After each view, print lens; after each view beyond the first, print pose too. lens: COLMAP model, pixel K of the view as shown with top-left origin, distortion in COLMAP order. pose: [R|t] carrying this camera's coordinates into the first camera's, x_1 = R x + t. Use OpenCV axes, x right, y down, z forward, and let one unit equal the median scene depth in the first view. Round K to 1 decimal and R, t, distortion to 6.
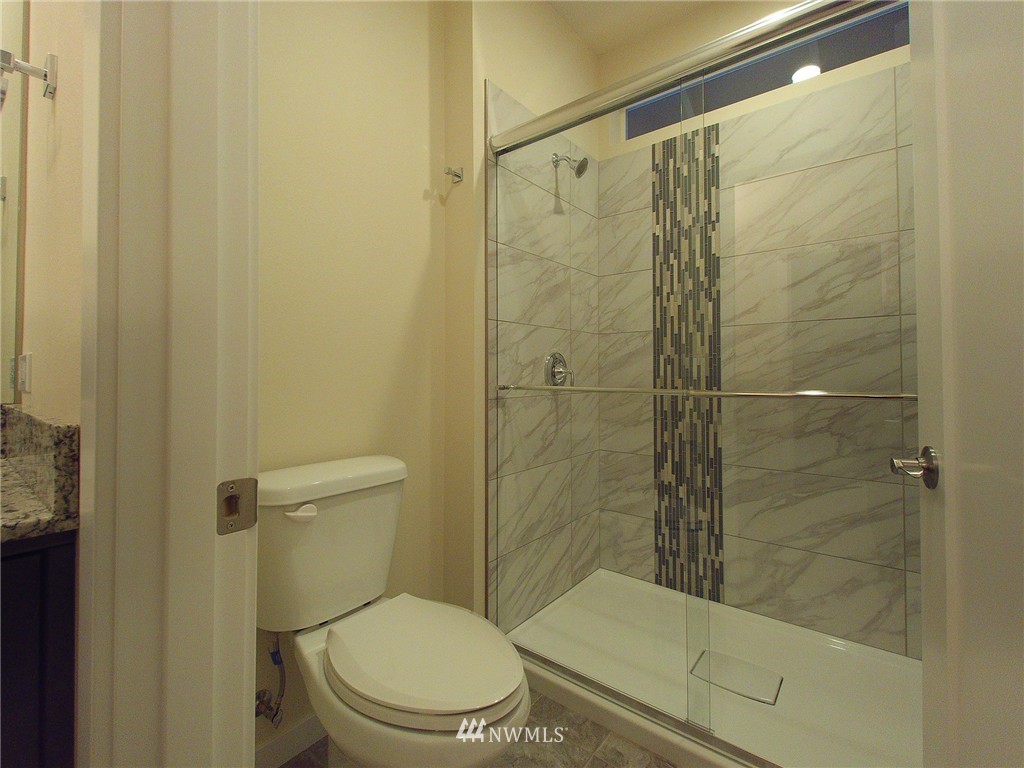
lens RADIAL K [[462.1, 0, 492.4], [0, 462.1, 369.3], [0, 0, 1]] dist [0.027110, -0.010628]
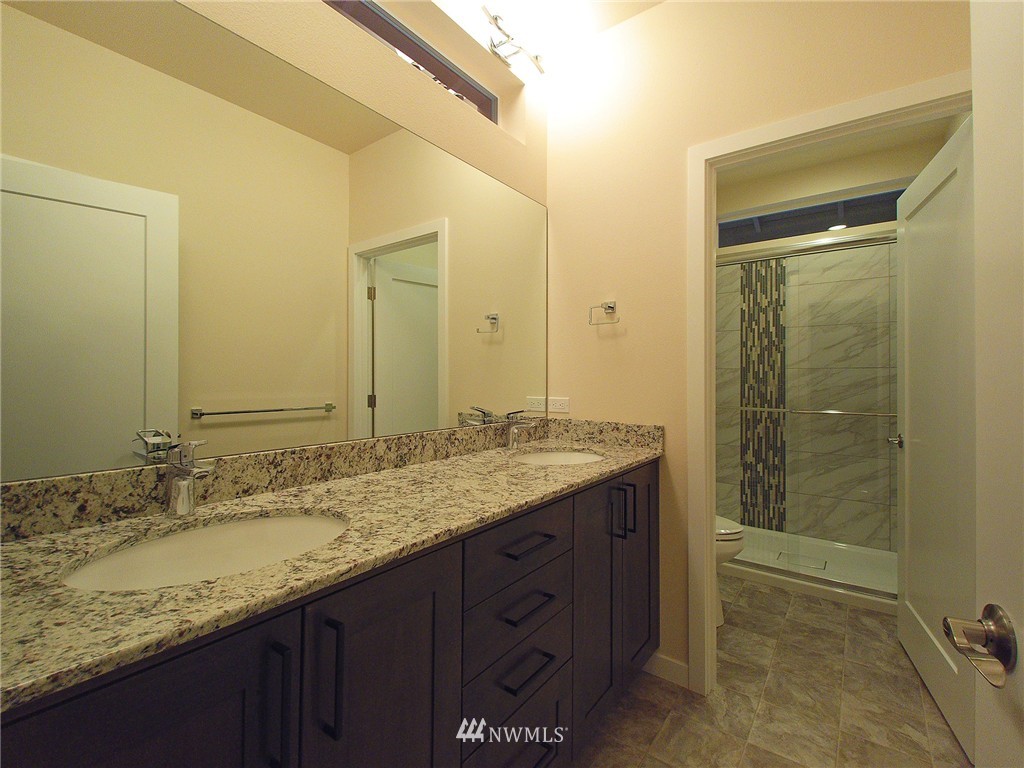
lens RADIAL K [[462.1, 0, 510.6], [0, 462.1, 376.6], [0, 0, 1]] dist [0.027110, -0.010628]
pose [[0.999078, 0.007662, 0.042246, -0.554135], [-0.008047, 0.999928, 0.008942, -0.067810], [-0.042175, -0.009274, 0.999067, -0.619185]]
